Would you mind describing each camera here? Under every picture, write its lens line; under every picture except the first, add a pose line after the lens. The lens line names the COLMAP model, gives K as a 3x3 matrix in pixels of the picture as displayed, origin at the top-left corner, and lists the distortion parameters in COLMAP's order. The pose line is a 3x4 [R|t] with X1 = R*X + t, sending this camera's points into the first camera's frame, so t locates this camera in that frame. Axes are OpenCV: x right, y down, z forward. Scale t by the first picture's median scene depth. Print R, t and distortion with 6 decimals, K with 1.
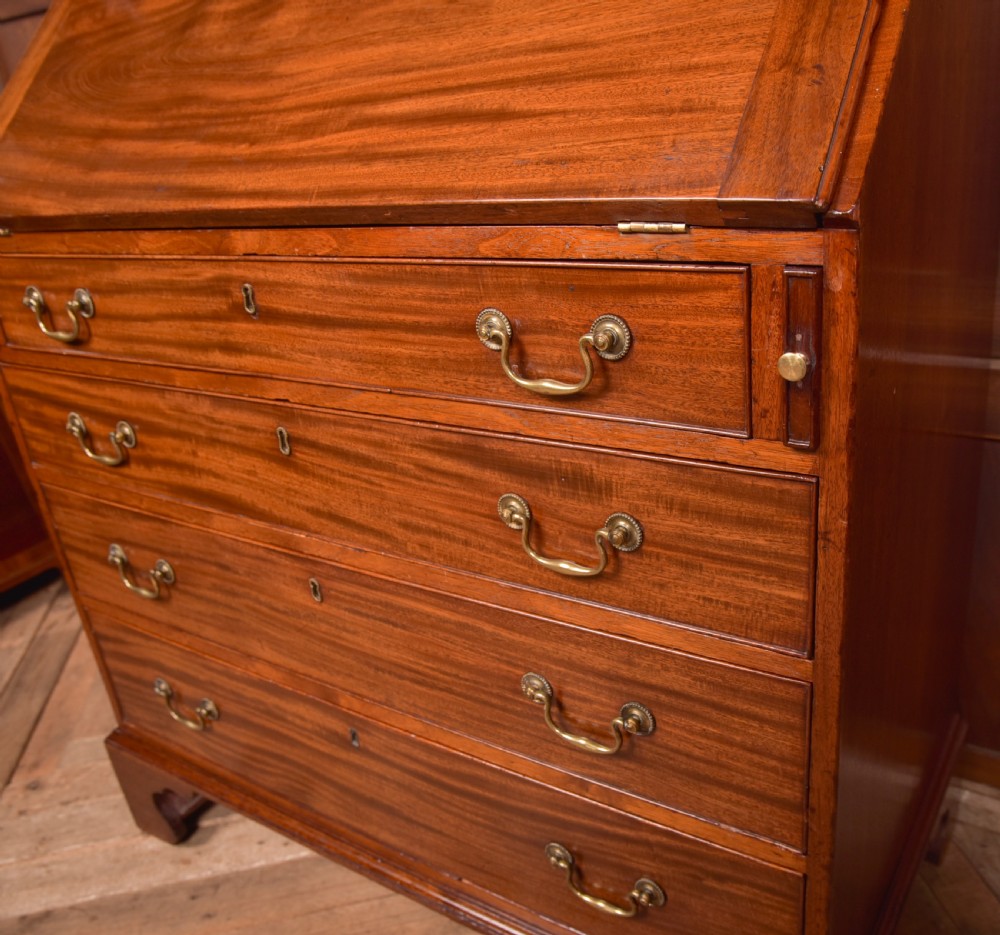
lens RADIAL K [[946.0, 0, 580.9], [0, 946.0, 479.0], [0, 0, 1]] dist [-0.122277, 0.083580]
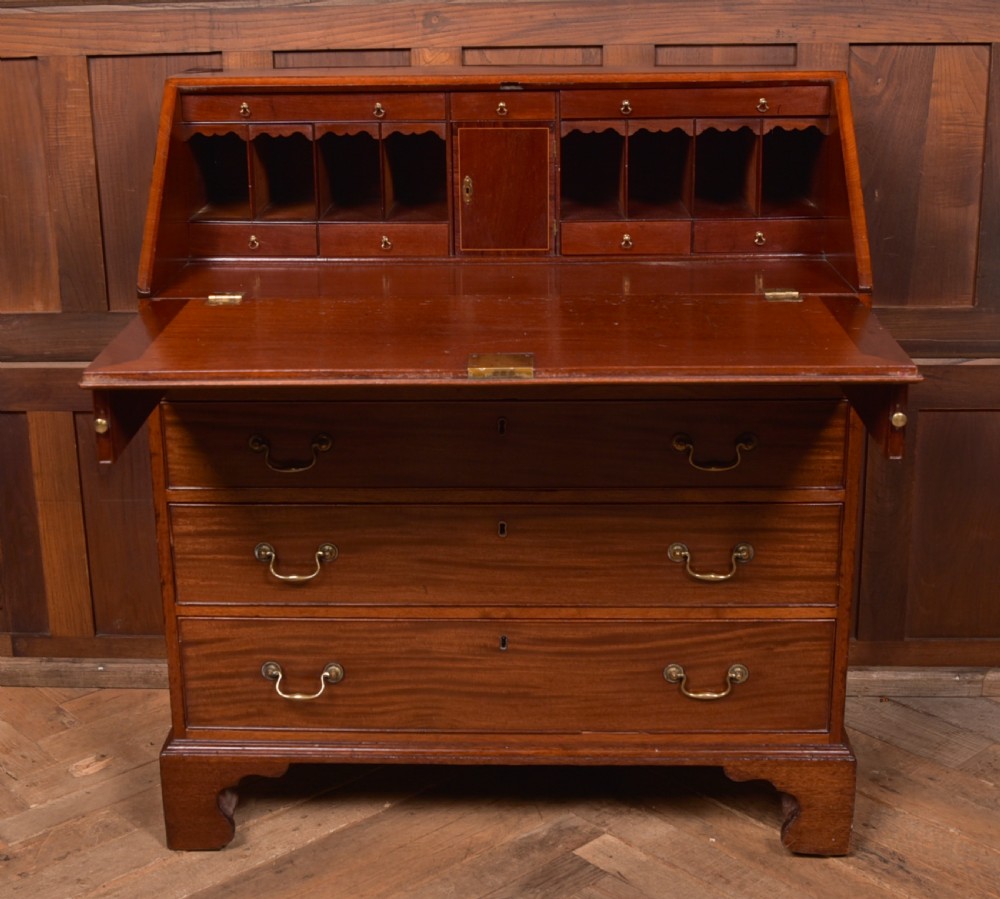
lens RADIAL K [[1594.3, 0, 457.5], [0, 1594.3, 416.7], [0, 0, 1]] dist [-0.109654, 0.158454]
pose [[0.875965, -0.067104, 0.477685, -1.834257], [0.138000, 0.983749, -0.114866, 0.265476], [-0.462214, 0.166539, 0.870990, -1.442352]]
